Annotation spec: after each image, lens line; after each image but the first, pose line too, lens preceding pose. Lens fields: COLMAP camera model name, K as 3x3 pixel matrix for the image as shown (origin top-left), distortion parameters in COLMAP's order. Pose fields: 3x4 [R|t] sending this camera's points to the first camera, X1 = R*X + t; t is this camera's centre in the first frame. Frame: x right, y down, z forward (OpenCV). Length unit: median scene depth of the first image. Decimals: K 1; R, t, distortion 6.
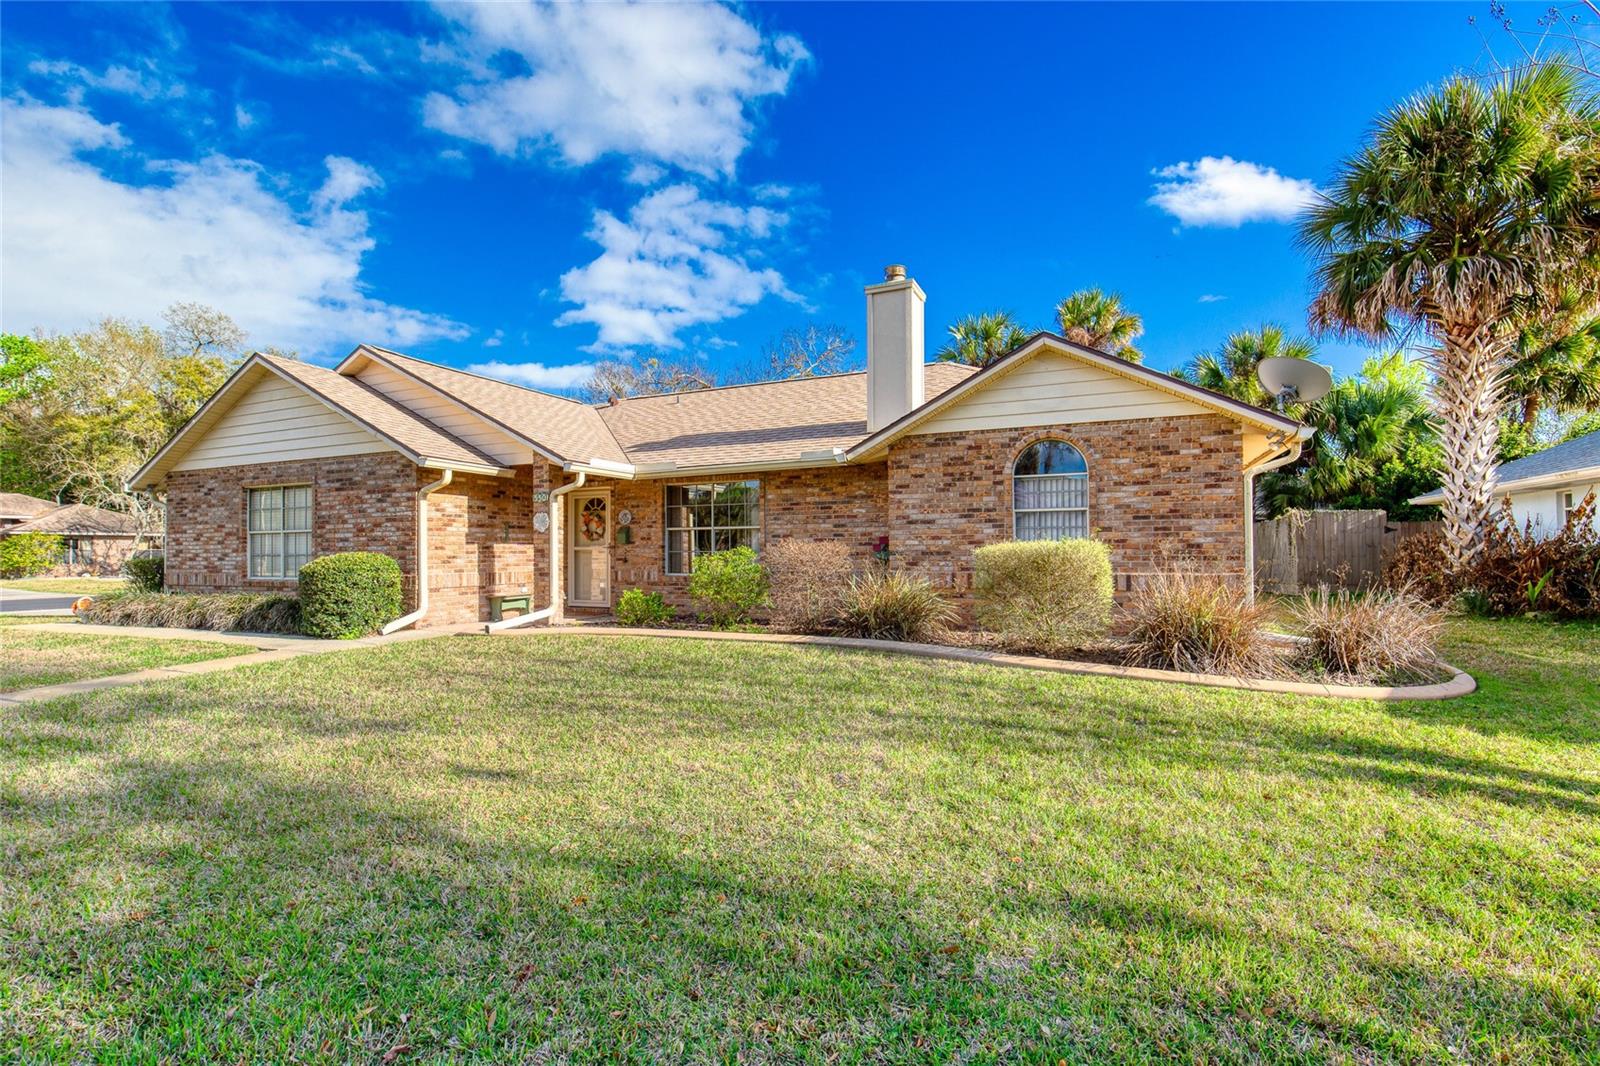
lens RADIAL K [[729.5, 0, 842.1], [0, 729.5, 542.4], [0, 0, 1]] dist [-0.016419, 0.007112]
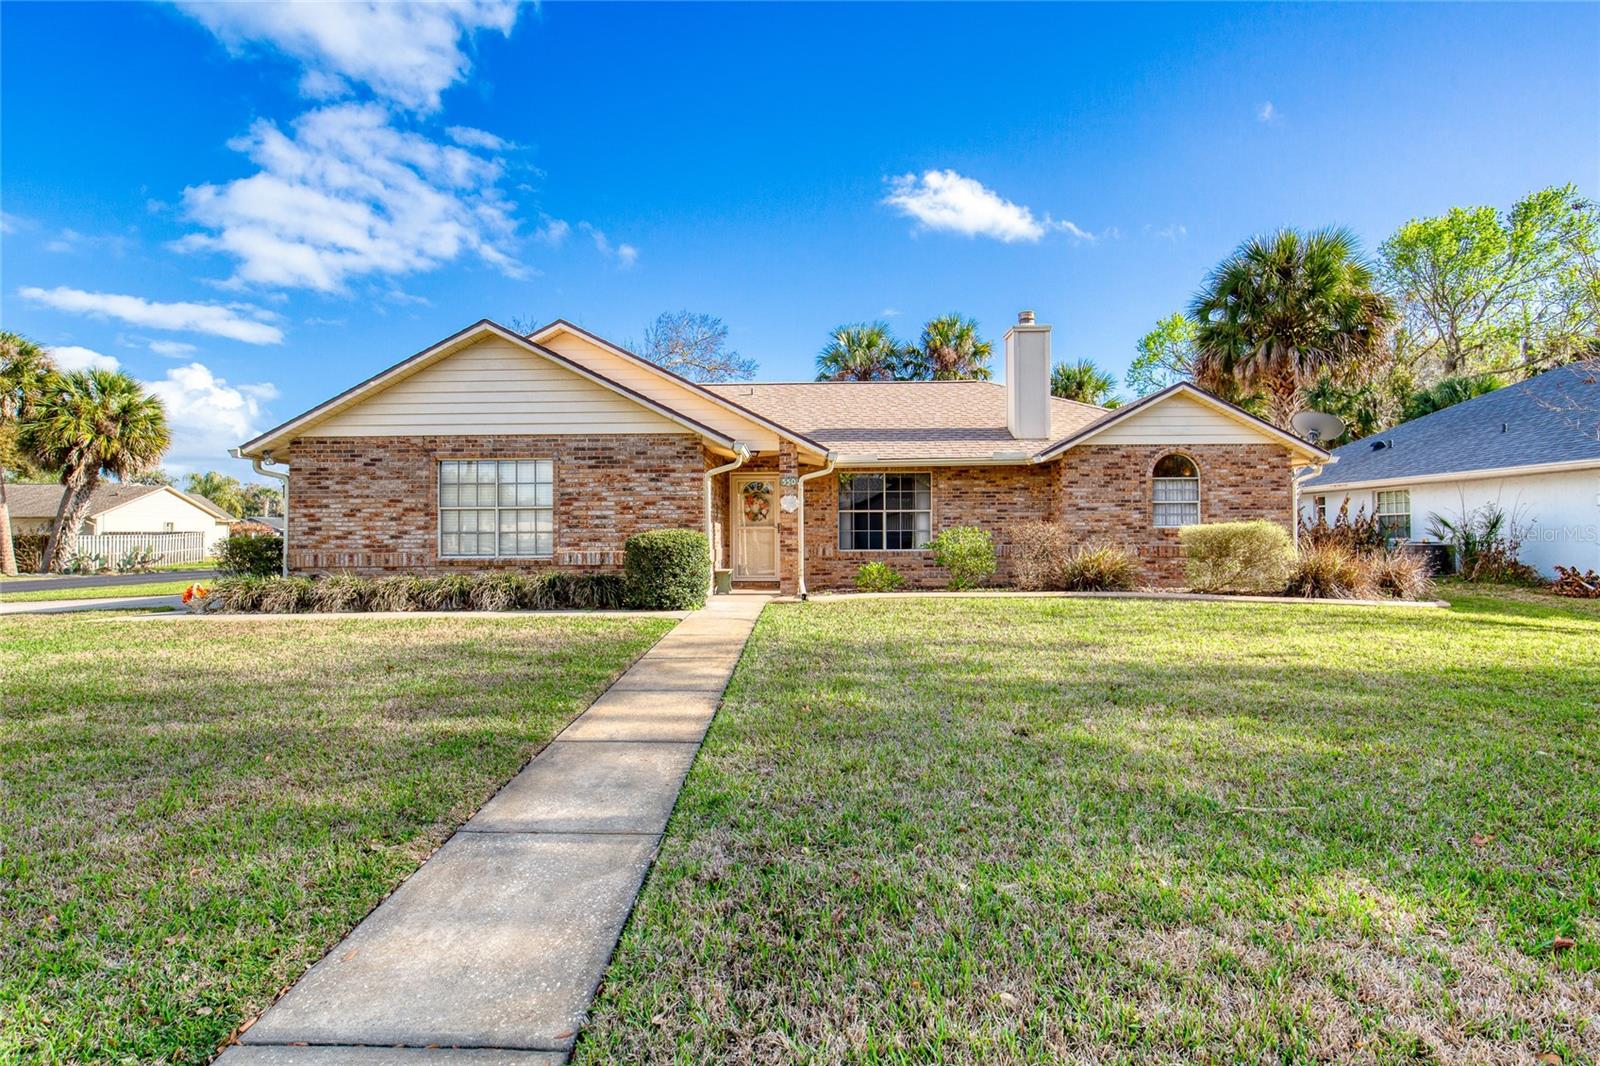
lens RADIAL K [[729.5, 0, 849.1], [0, 729.5, 537.6], [0, 0, 1]] dist [-0.016419, 0.007112]
pose [[0.916393, 0.000268, 0.400281, -0.705762], [-0.004177, 0.999952, 0.008894, 0.013125], [-0.400259, -0.009823, 0.916349, -0.062317]]
